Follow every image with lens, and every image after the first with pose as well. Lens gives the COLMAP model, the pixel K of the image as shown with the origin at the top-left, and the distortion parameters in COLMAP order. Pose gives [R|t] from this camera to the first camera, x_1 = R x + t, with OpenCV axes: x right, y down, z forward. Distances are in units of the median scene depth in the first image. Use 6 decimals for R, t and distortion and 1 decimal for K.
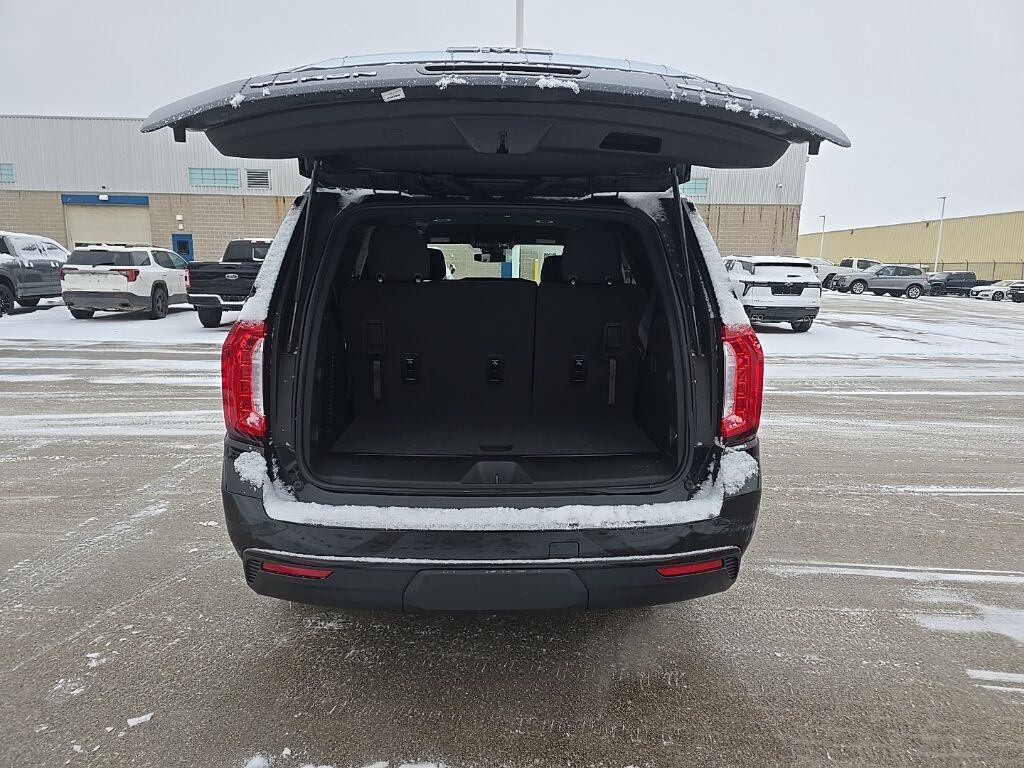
lens RADIAL K [[682.1, 0, 513.6], [0, 682.1, 398.2], [0, 0, 1]] dist [0.025008, -0.006853]
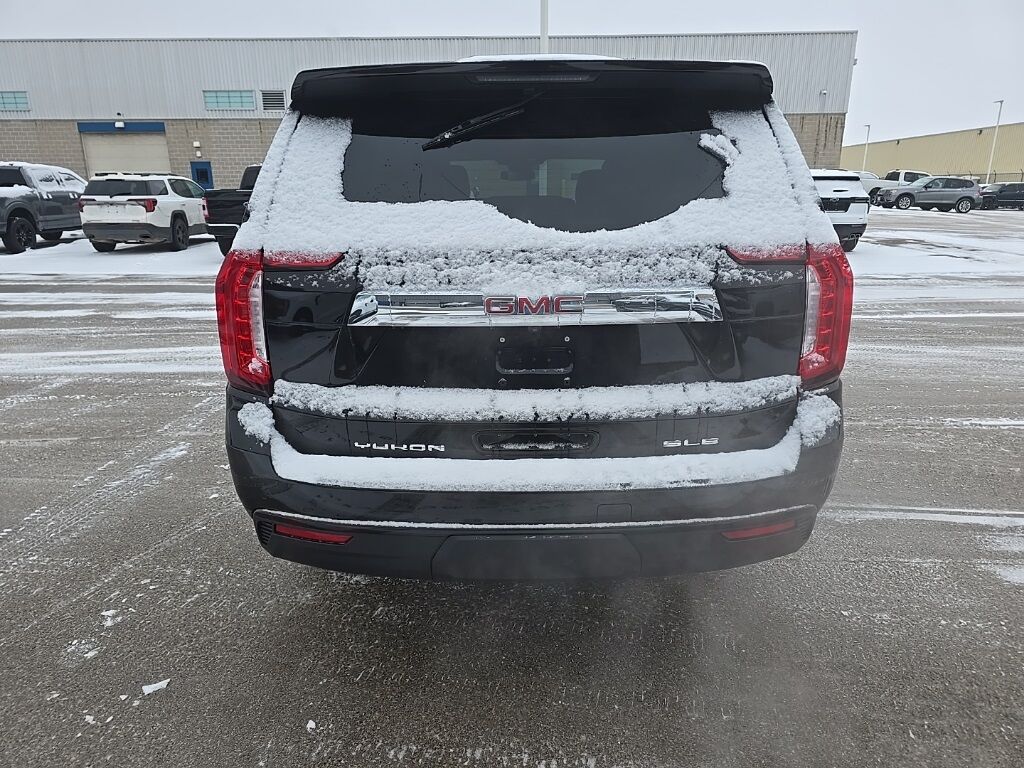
lens RADIAL K [[682.1, 0, 513.6], [0, 682.1, 398.2], [0, 0, 1]] dist [0.025008, -0.006853]
pose [[0.999142, -0.010254, -0.040137, -0.009917], [0.014450, 0.994295, 0.105685, -0.008886], [0.038825, -0.106174, 0.993589, 0.082829]]
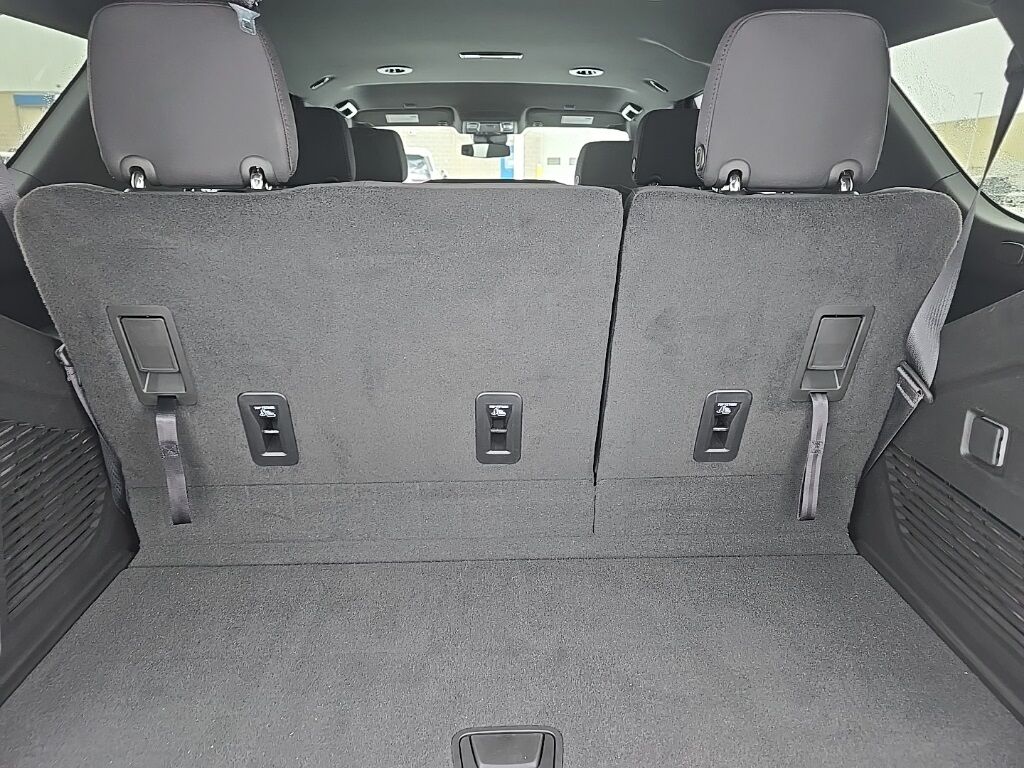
lens RADIAL K [[682.1, 0, 513.6], [0, 682.1, 398.2], [0, 0, 1]] dist [0.025008, -0.006853]
pose [[0.999973, -0.006966, -0.002383, -0.014329], [0.007207, 0.992283, 0.123781, -0.082939], [0.001503, -0.123795, 0.992307, 0.500678]]
